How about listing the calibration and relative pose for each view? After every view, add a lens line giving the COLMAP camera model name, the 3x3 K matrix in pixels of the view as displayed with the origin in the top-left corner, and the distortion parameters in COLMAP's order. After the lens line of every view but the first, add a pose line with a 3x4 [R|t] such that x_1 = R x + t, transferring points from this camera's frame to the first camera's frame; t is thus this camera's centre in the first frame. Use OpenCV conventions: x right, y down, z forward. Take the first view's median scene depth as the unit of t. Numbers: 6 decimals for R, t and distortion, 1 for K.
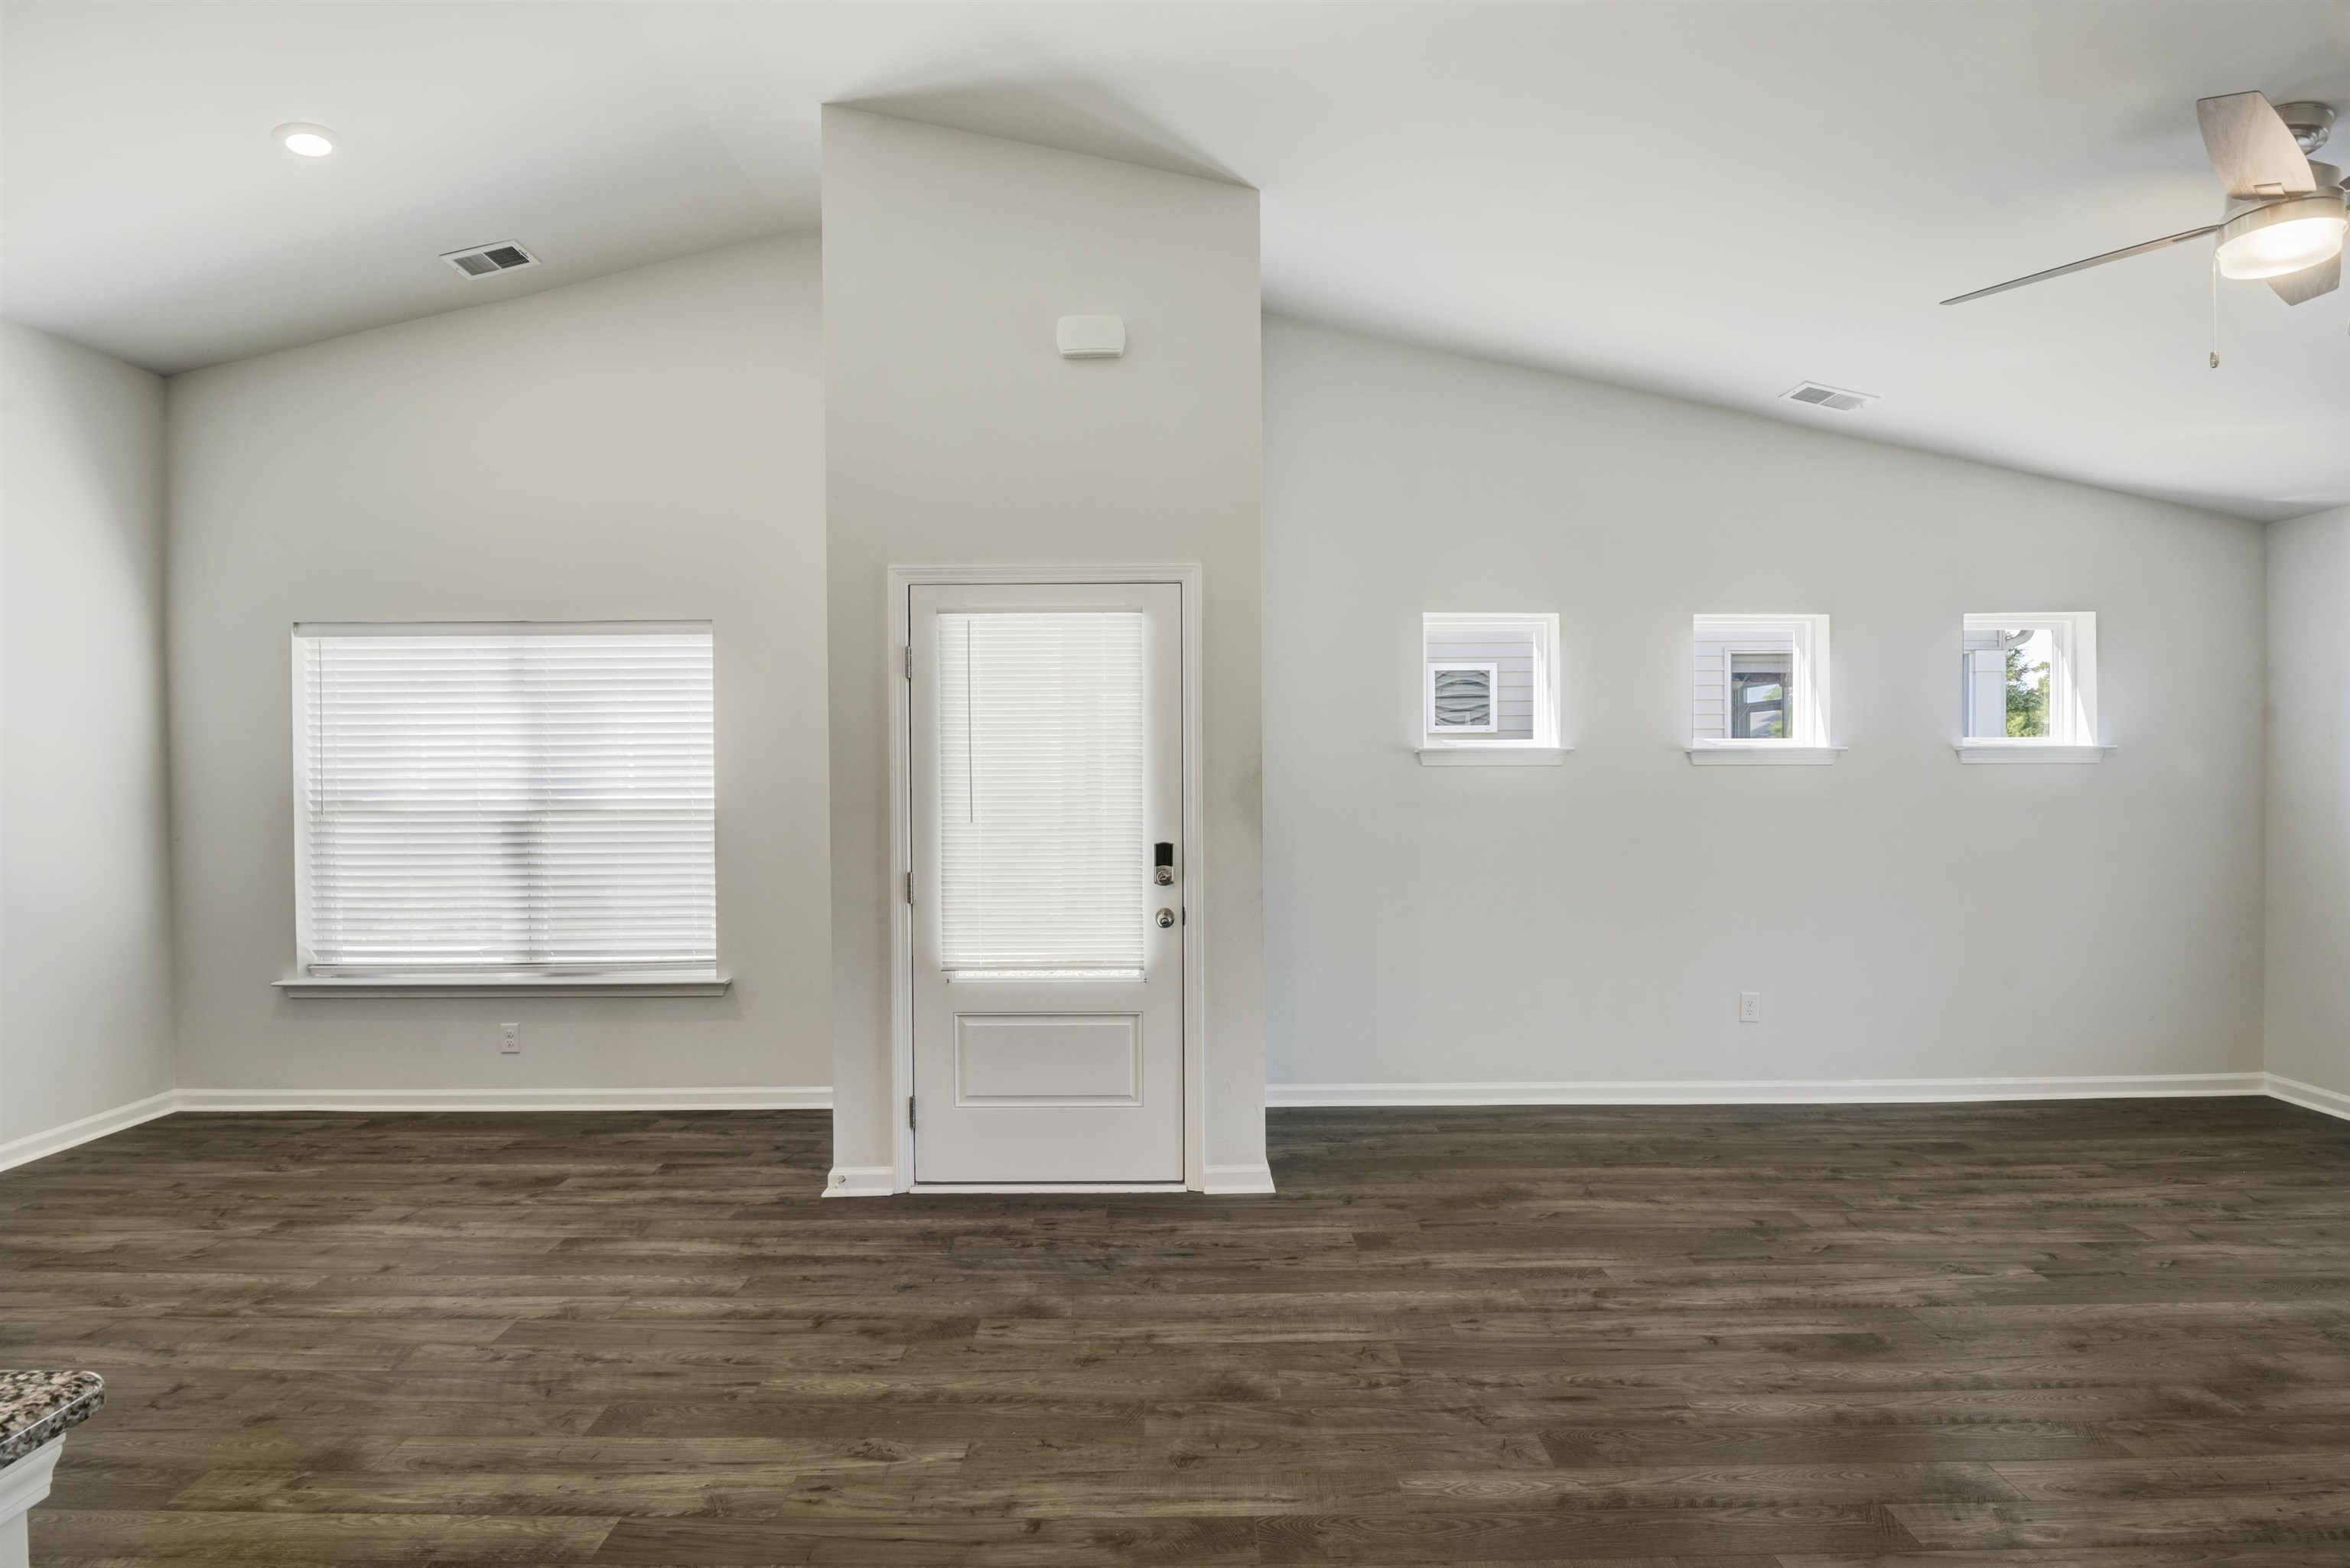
lens RADIAL K [[1153.2, 0, 1149.3], [0, 1153.2, 777.4], [0, 0, 1]] dist [-0.017405, -0.002311]
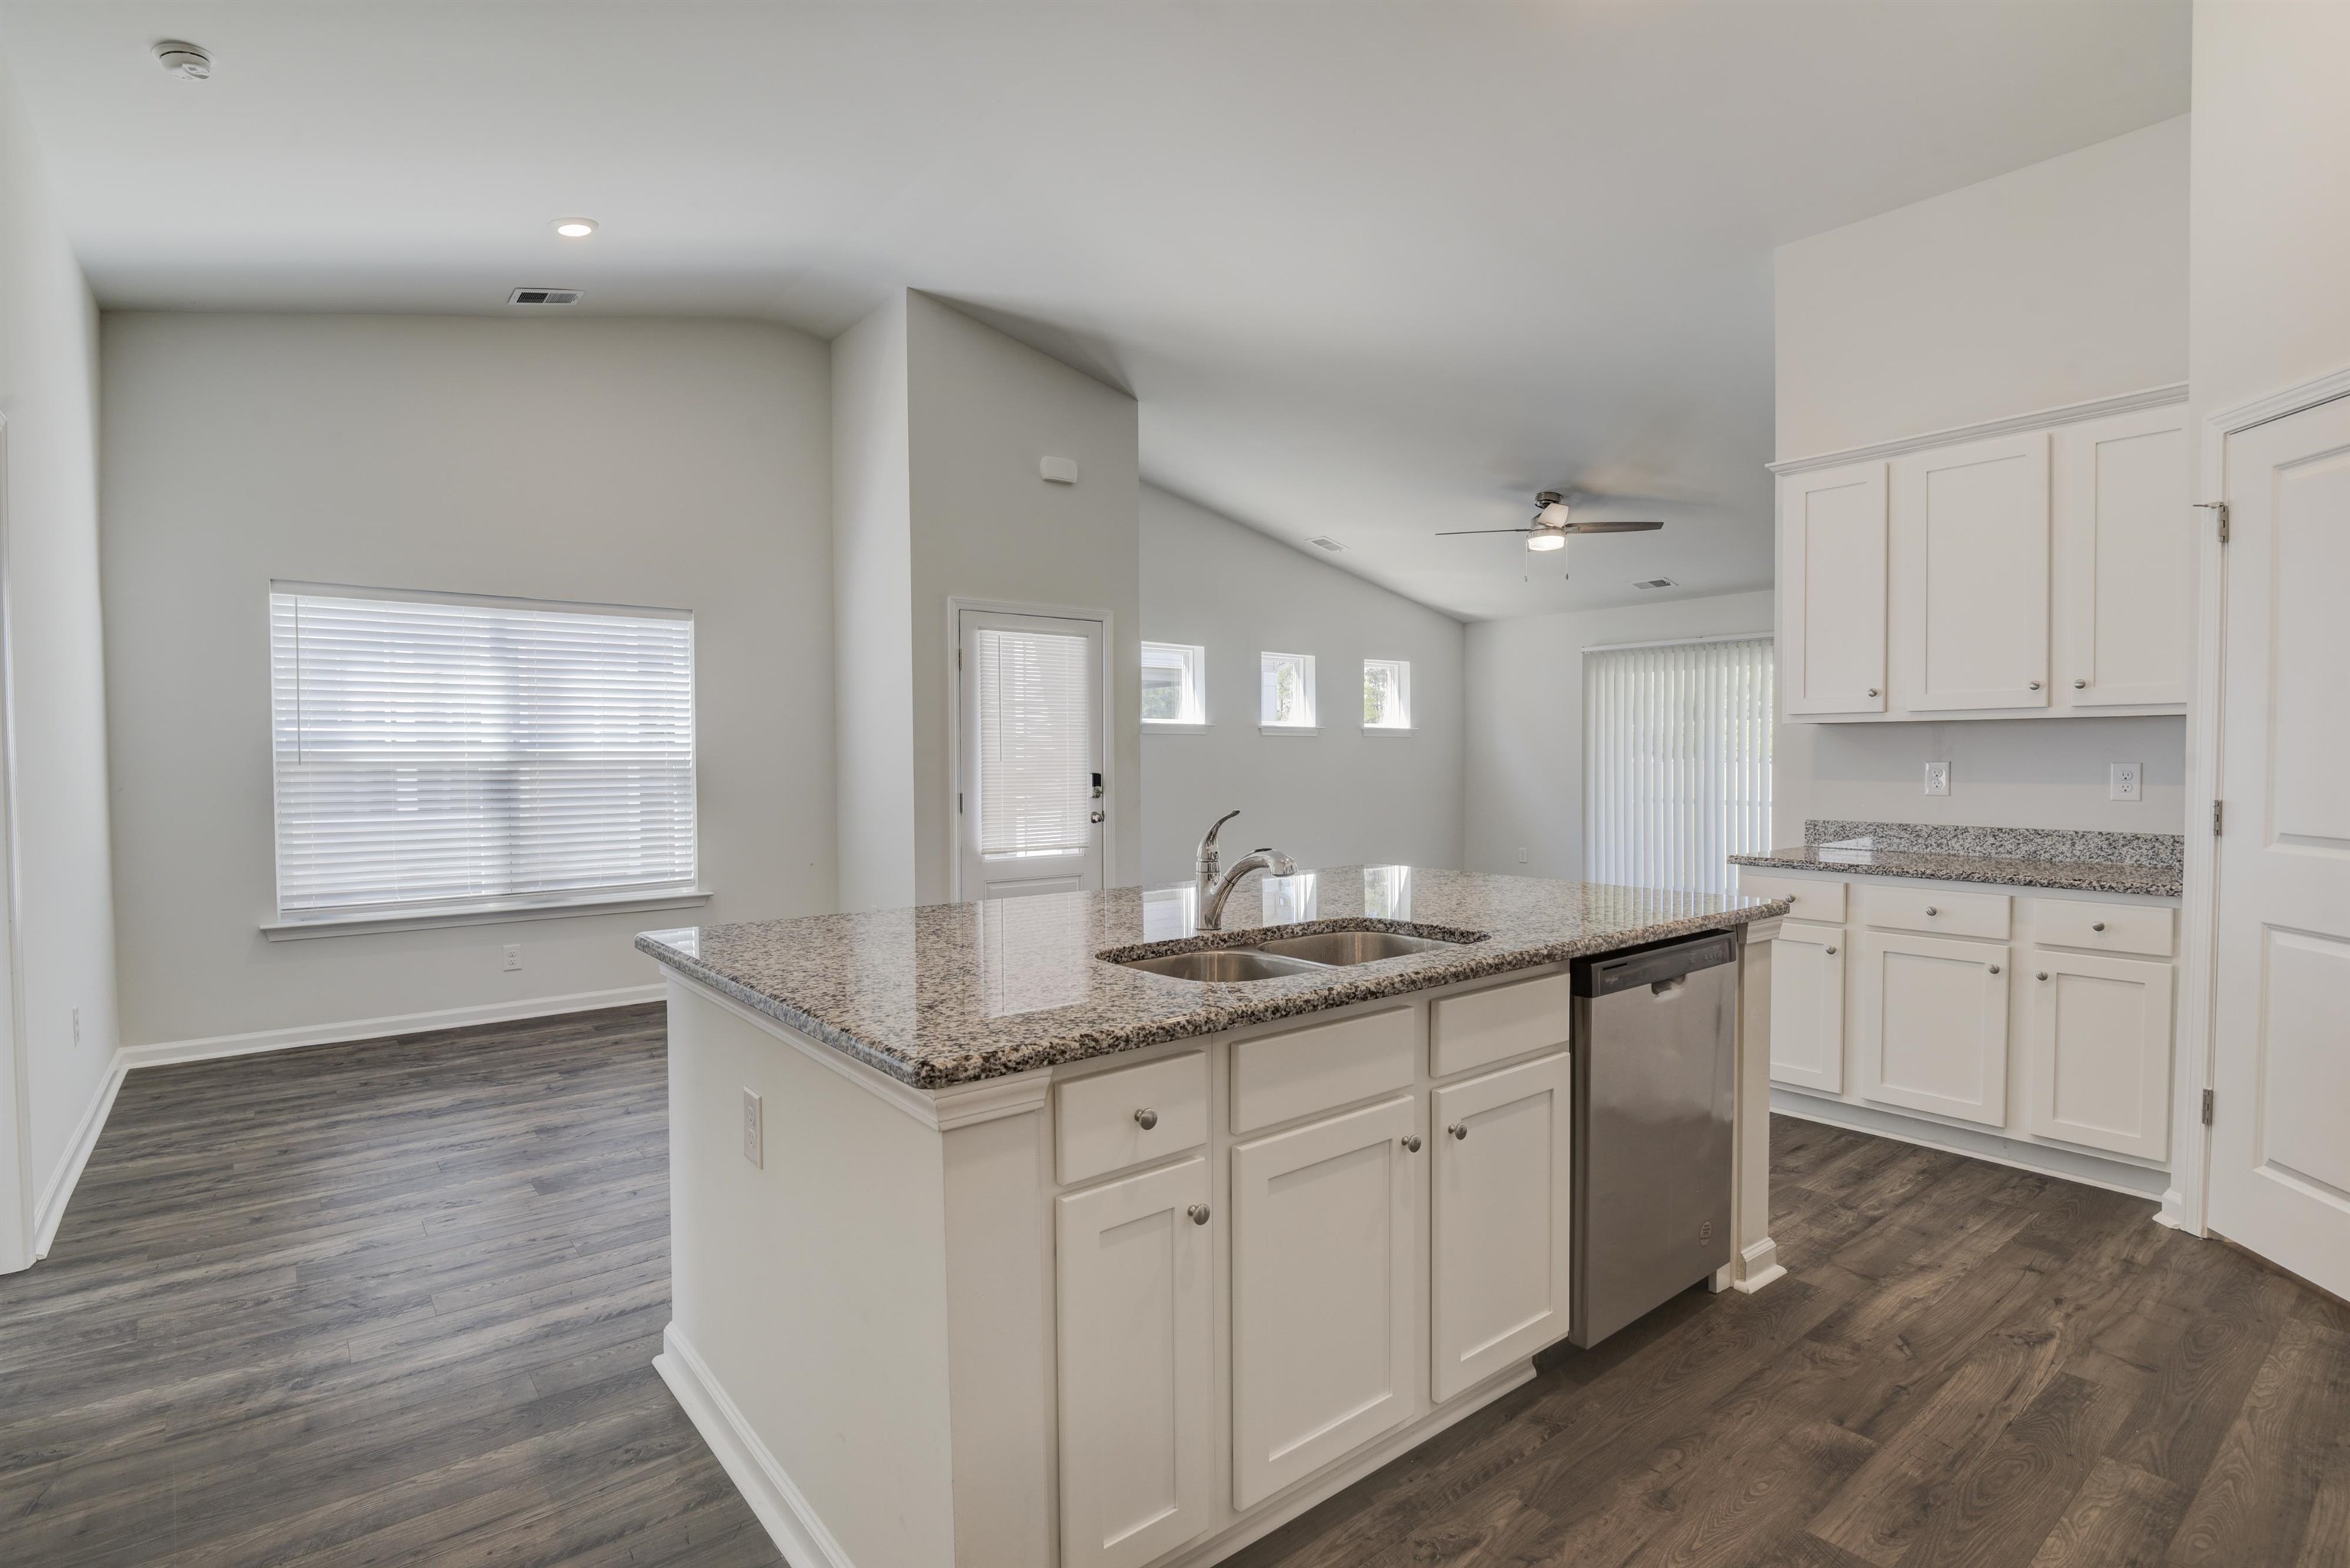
lens RADIAL K [[1153.2, 0, 1164.6], [0, 1153.2, 772.0], [0, 0, 1]] dist [-0.017405, -0.002311]
pose [[0.781411, -0.004823, 0.623998, -0.977625], [0.004060, 0.999988, 0.002646, 0.051314], [-0.624003, 0.000466, 0.781422, -0.403308]]
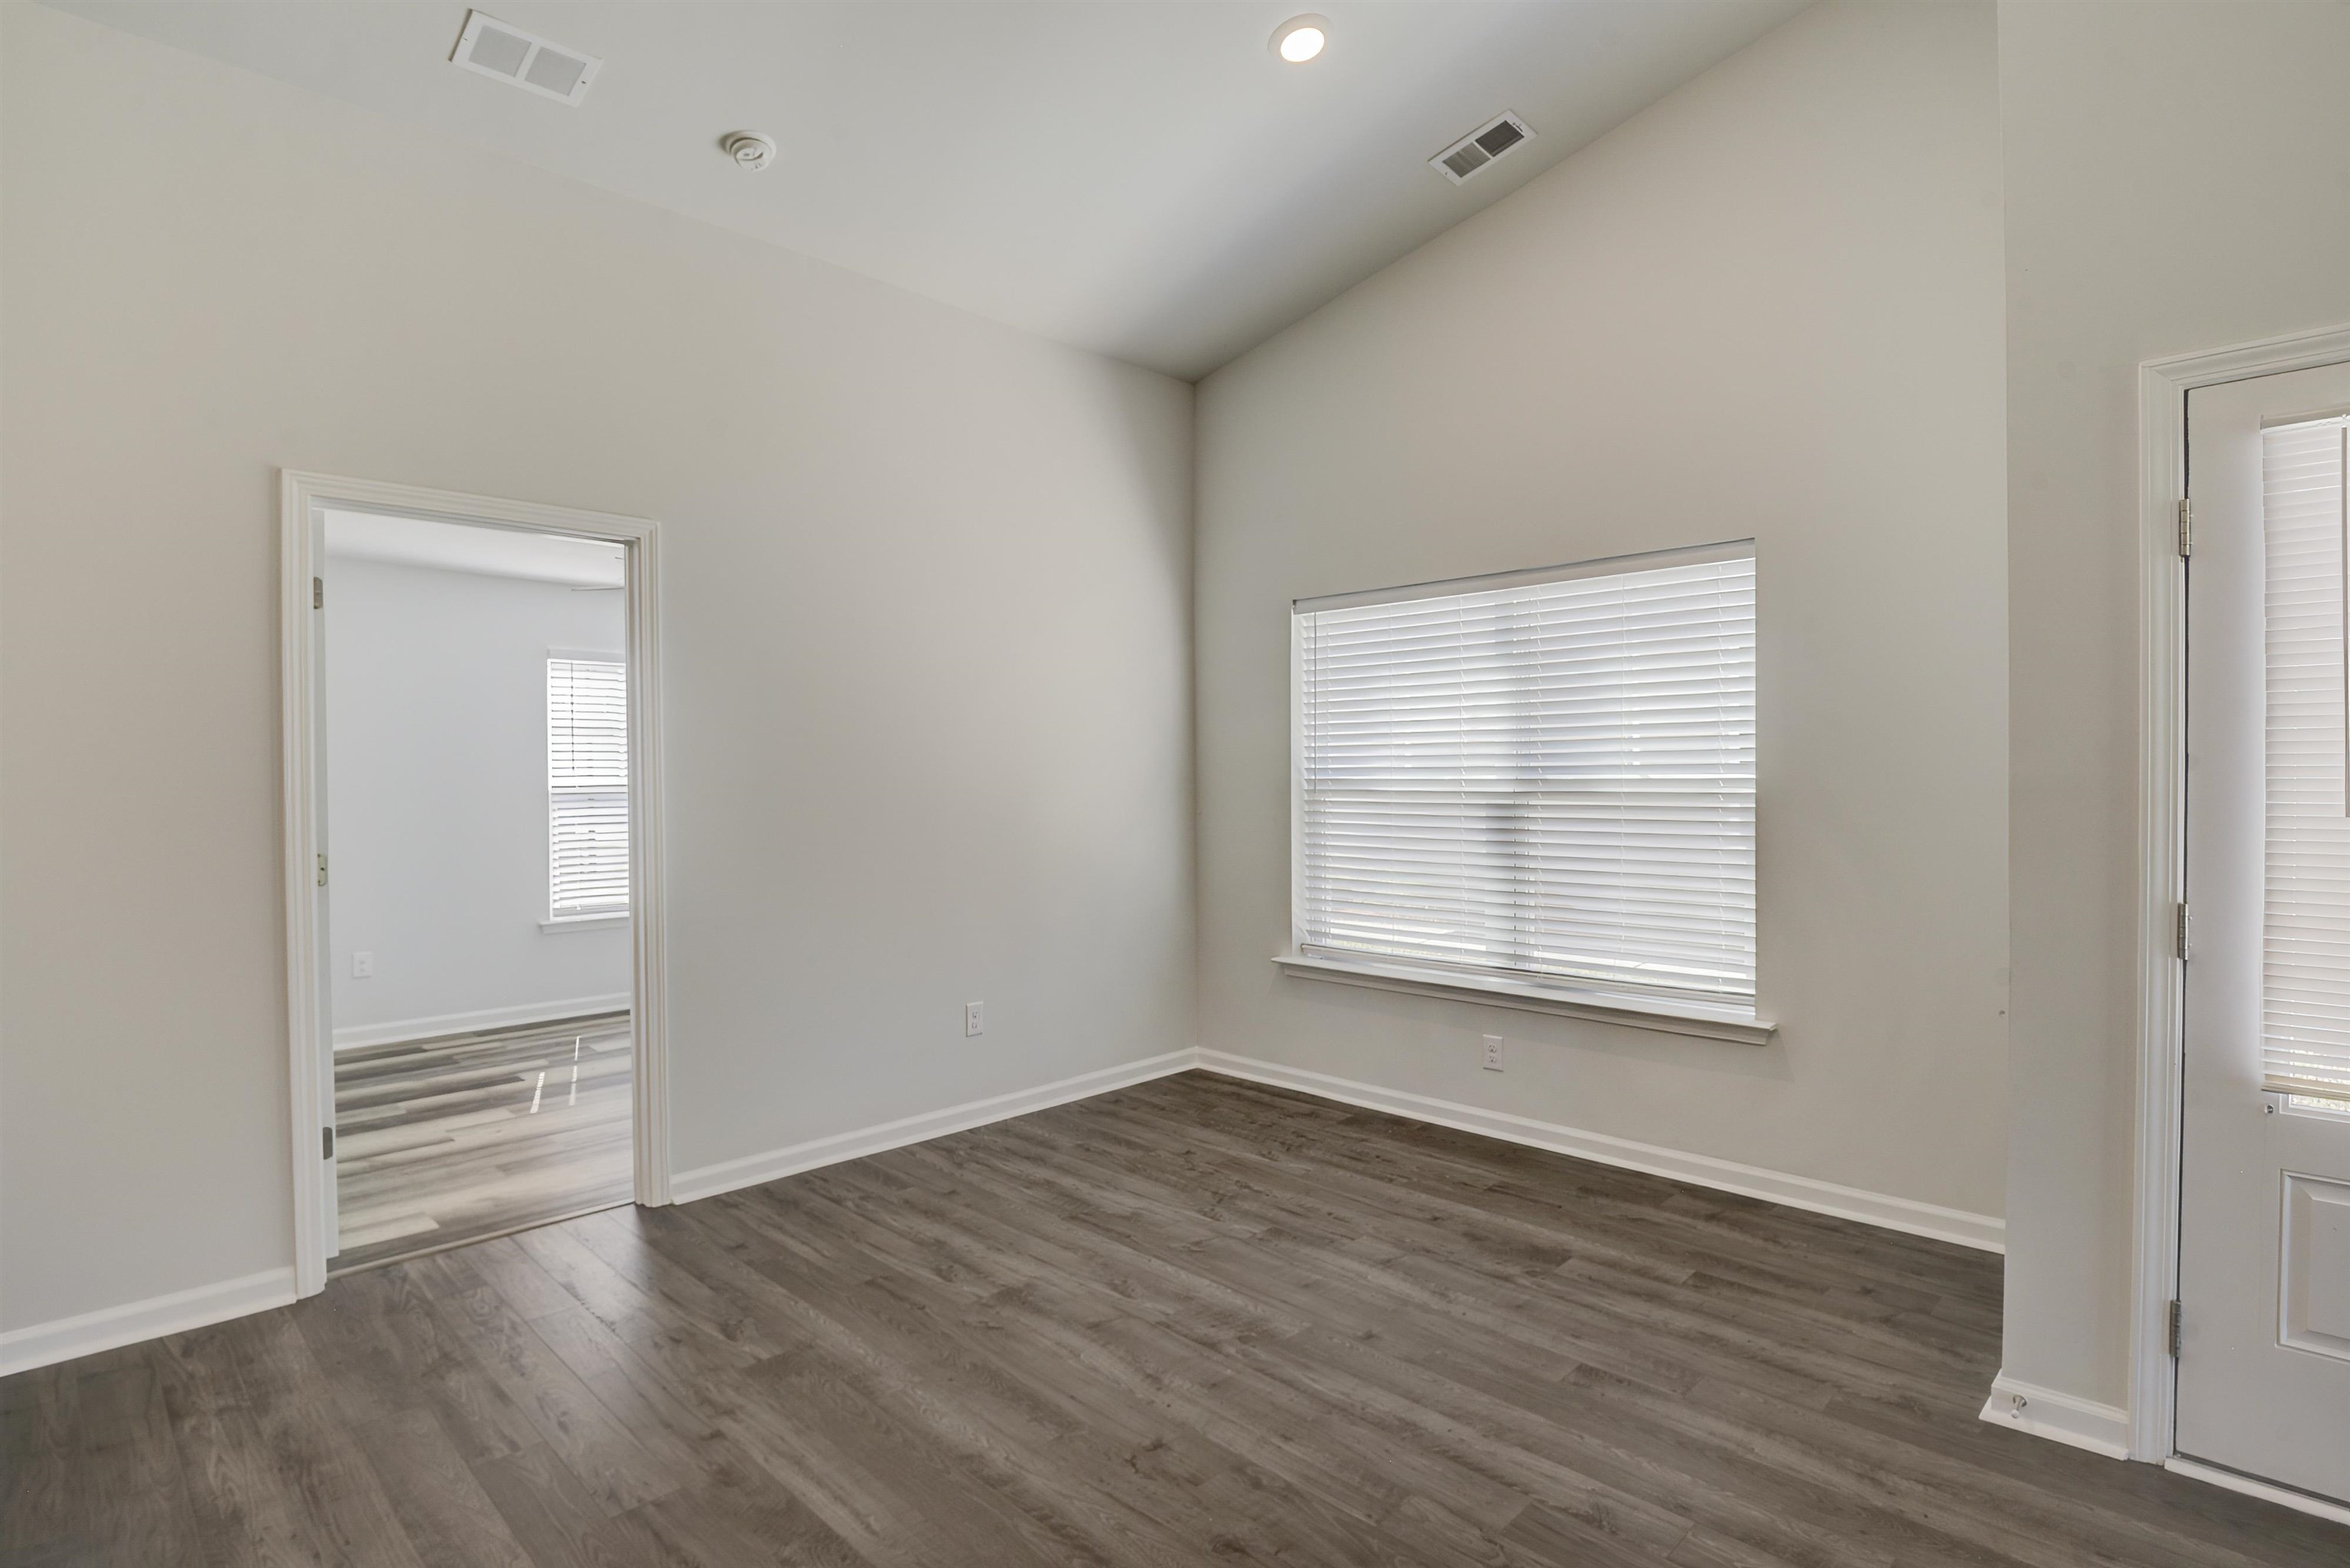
lens RADIAL K [[1153.2, 0, 1143.7], [0, 1153.2, 810.6], [0, 0, 1]] dist [-0.017405, -0.002311]
pose [[0.713367, 0.026047, -0.700306, -0.185072], [-0.006077, 0.999501, 0.030986, 0.025084], [0.700764, -0.017849, 0.713170, 0.259090]]
